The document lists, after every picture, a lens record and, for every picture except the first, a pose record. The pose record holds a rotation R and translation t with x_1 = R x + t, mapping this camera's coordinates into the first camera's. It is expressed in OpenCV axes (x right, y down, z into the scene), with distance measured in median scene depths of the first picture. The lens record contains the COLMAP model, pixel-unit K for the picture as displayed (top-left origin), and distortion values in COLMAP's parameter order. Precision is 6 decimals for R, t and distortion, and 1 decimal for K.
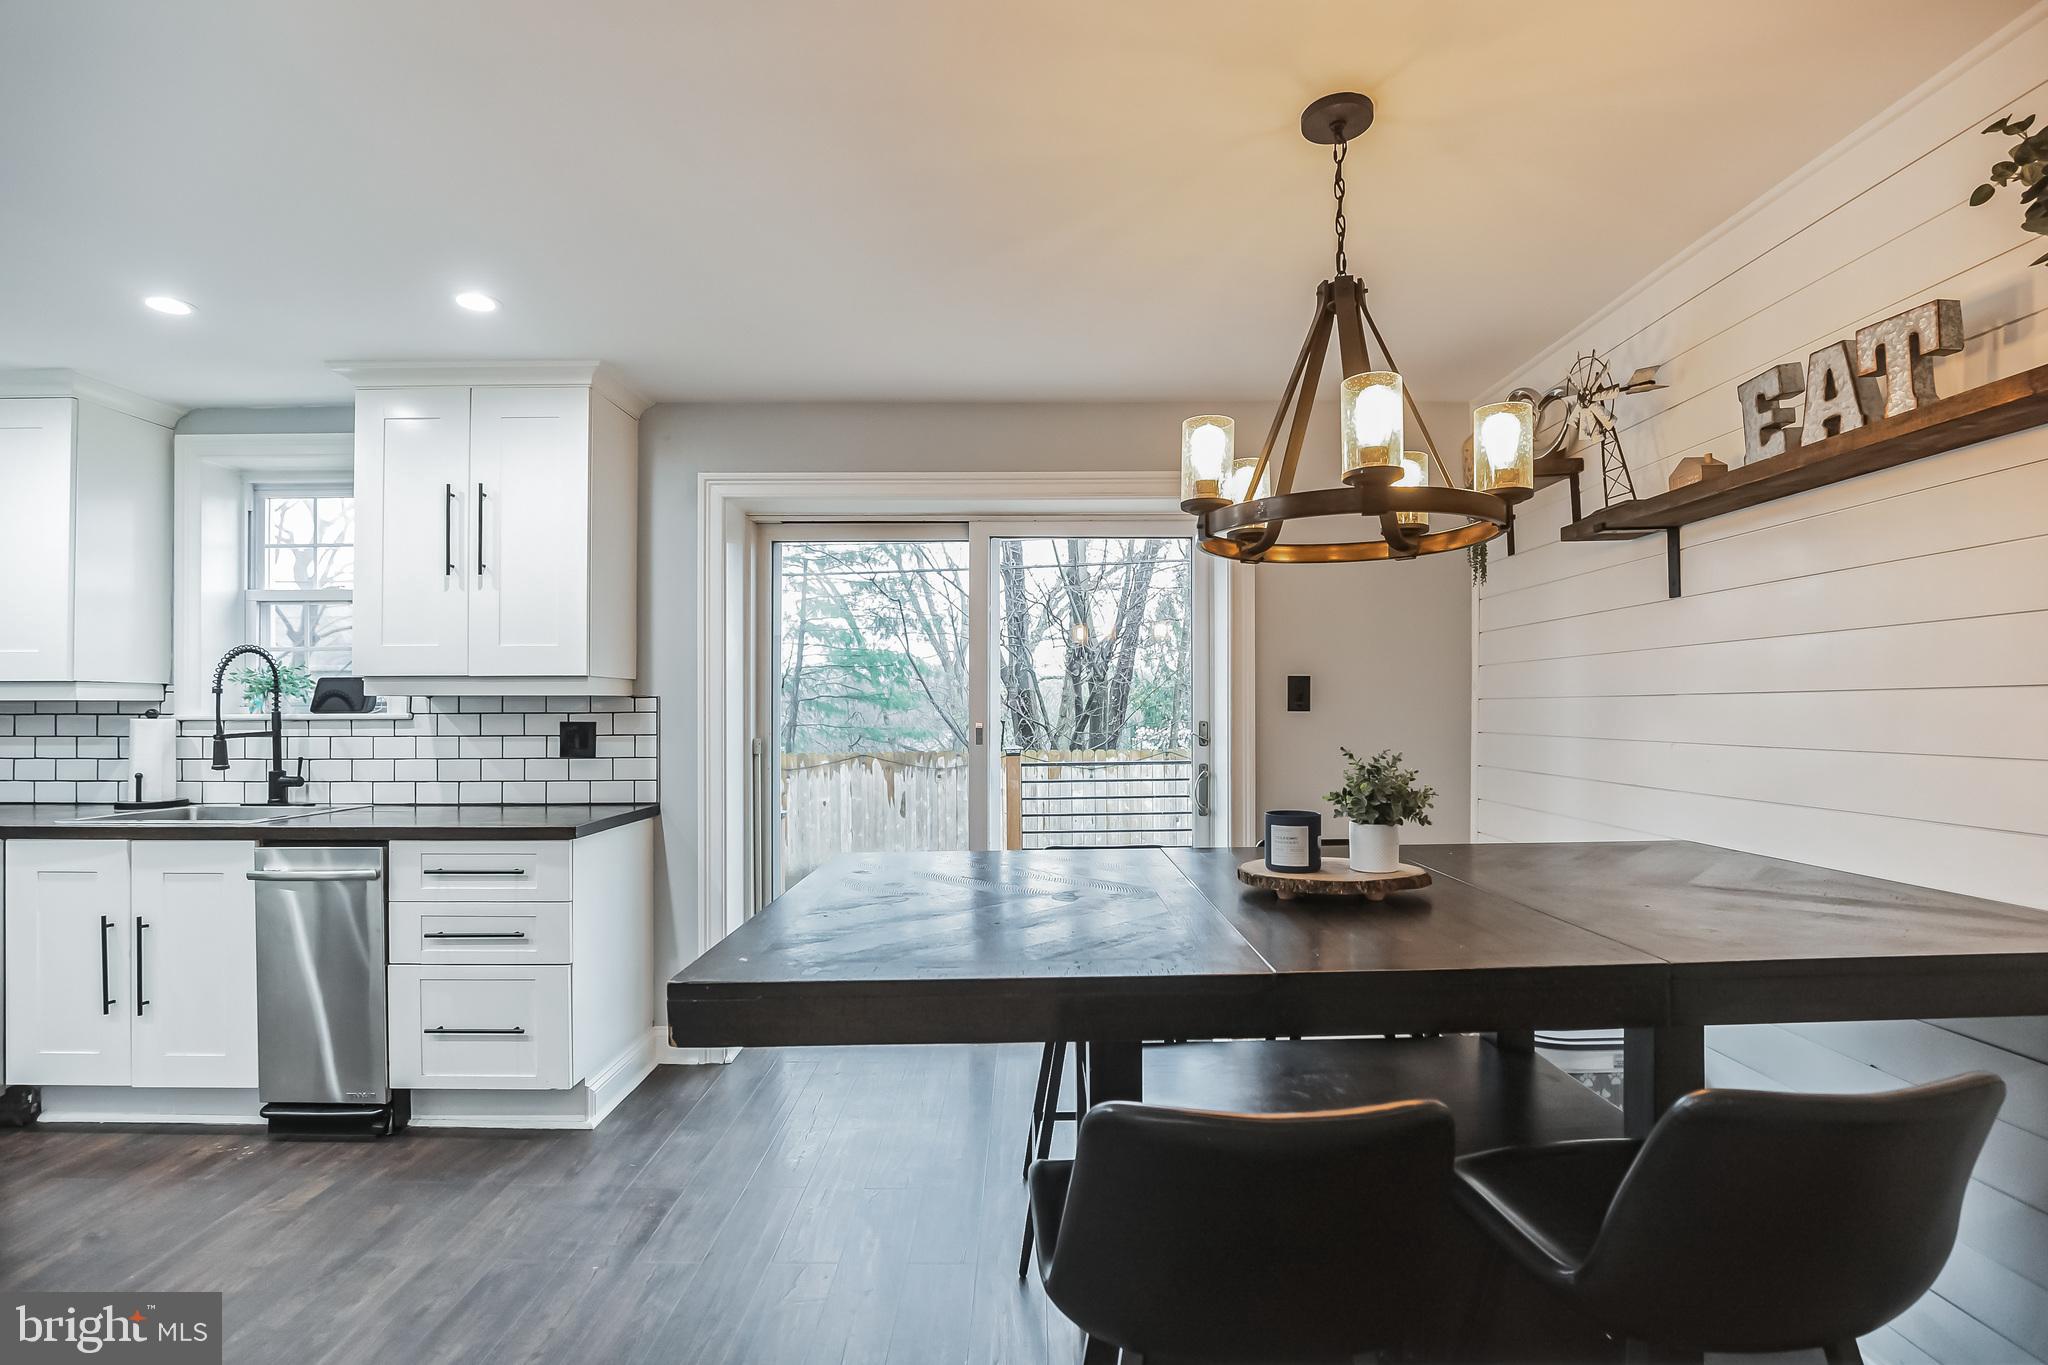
lens RADIAL K [[951.5, 0, 1031.8], [0, 951.5, 705.2], [0, 0, 1]] dist [-0.037468, 0.008370]
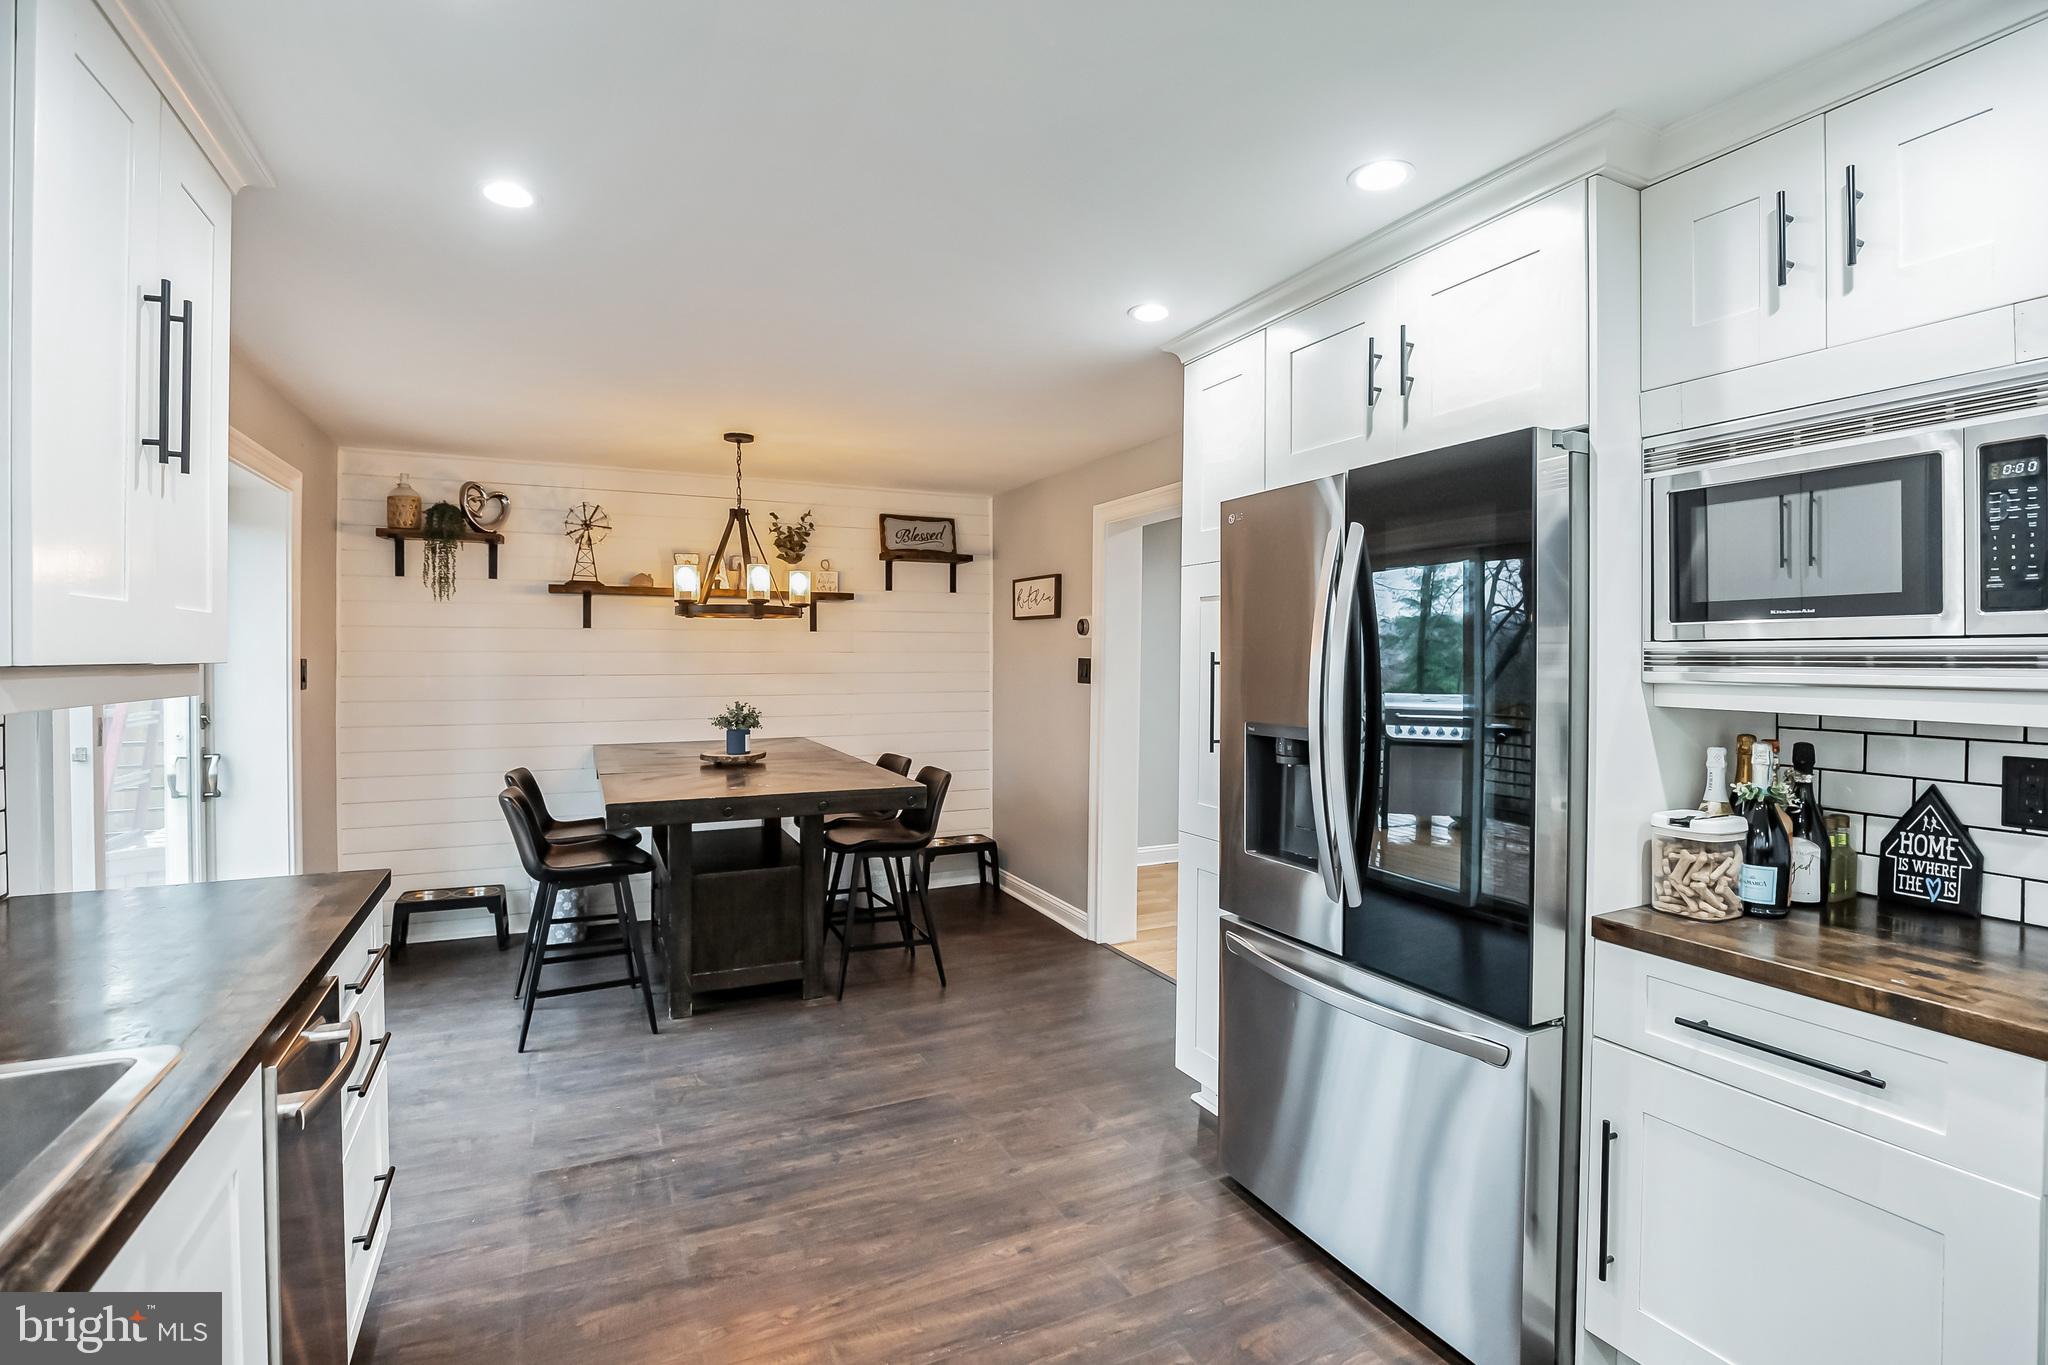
lens RADIAL K [[950.4, 0, 1031.5], [0, 950.4, 668.5], [0, 0, 1]] dist [-0.035645, 0.000113]
pose [[-0.437394, -0.009090, 0.899224, -1.138543], [-0.005862, 0.999956, 0.007257, -0.032244], [-0.899251, -0.002097, -0.437428, 0.719243]]
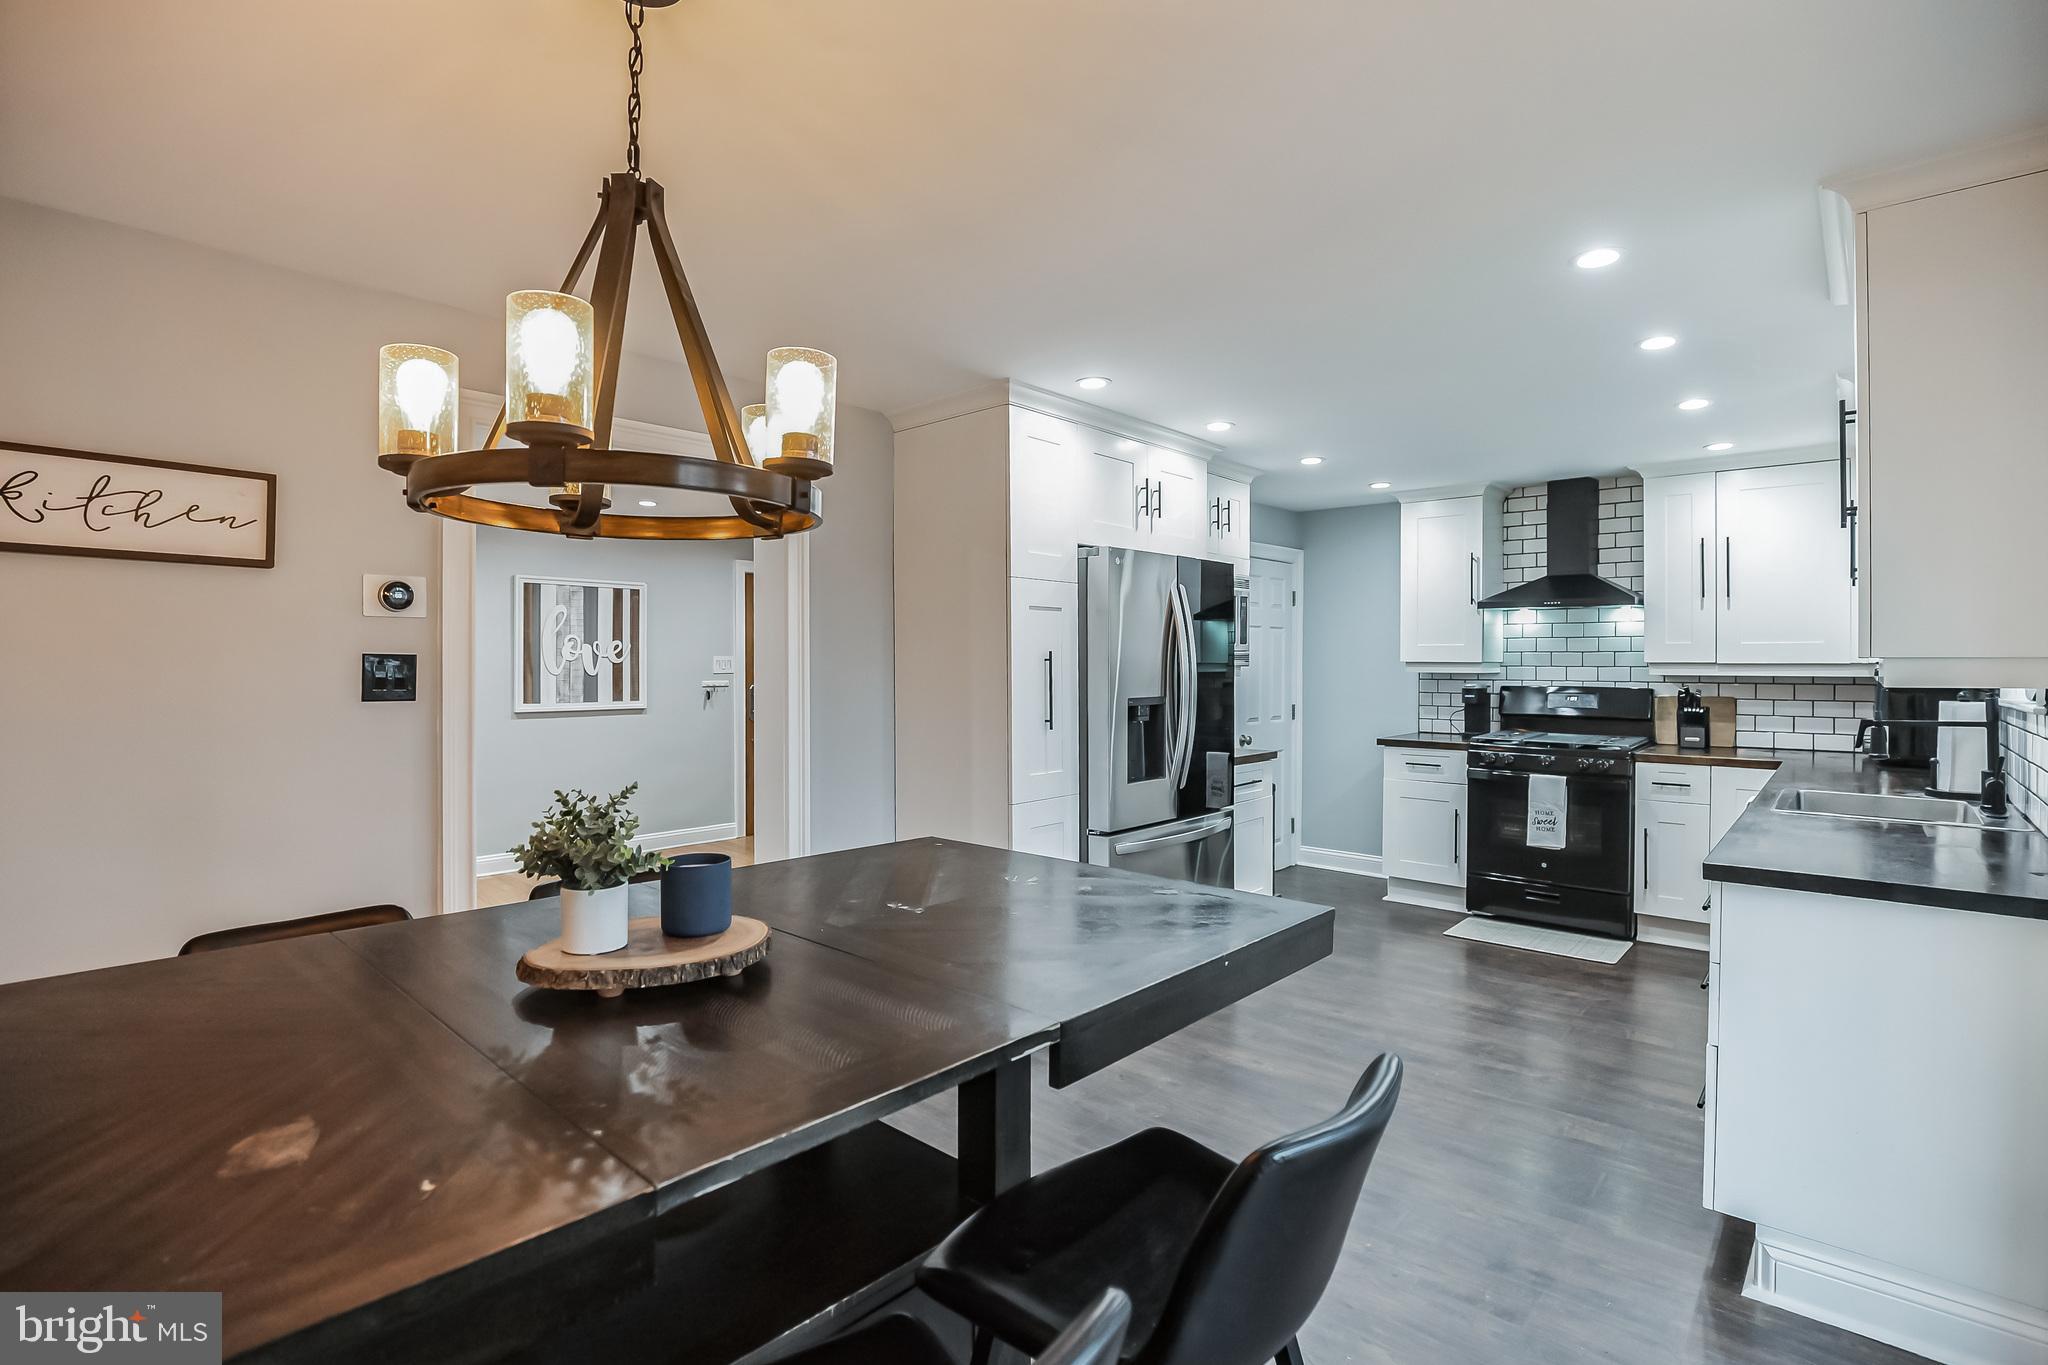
lens RADIAL K [[966.1, 0, 1024.9], [0, 966.1, 659.7], [0, 0, 1]] dist [-0.042929, 0.008080]
pose [[-0.670139, -0.000698, -0.742235, 0.363907], [0.004471, 0.999978, -0.004976, -0.026327], [0.742222, -0.006653, -0.670121, 0.918441]]
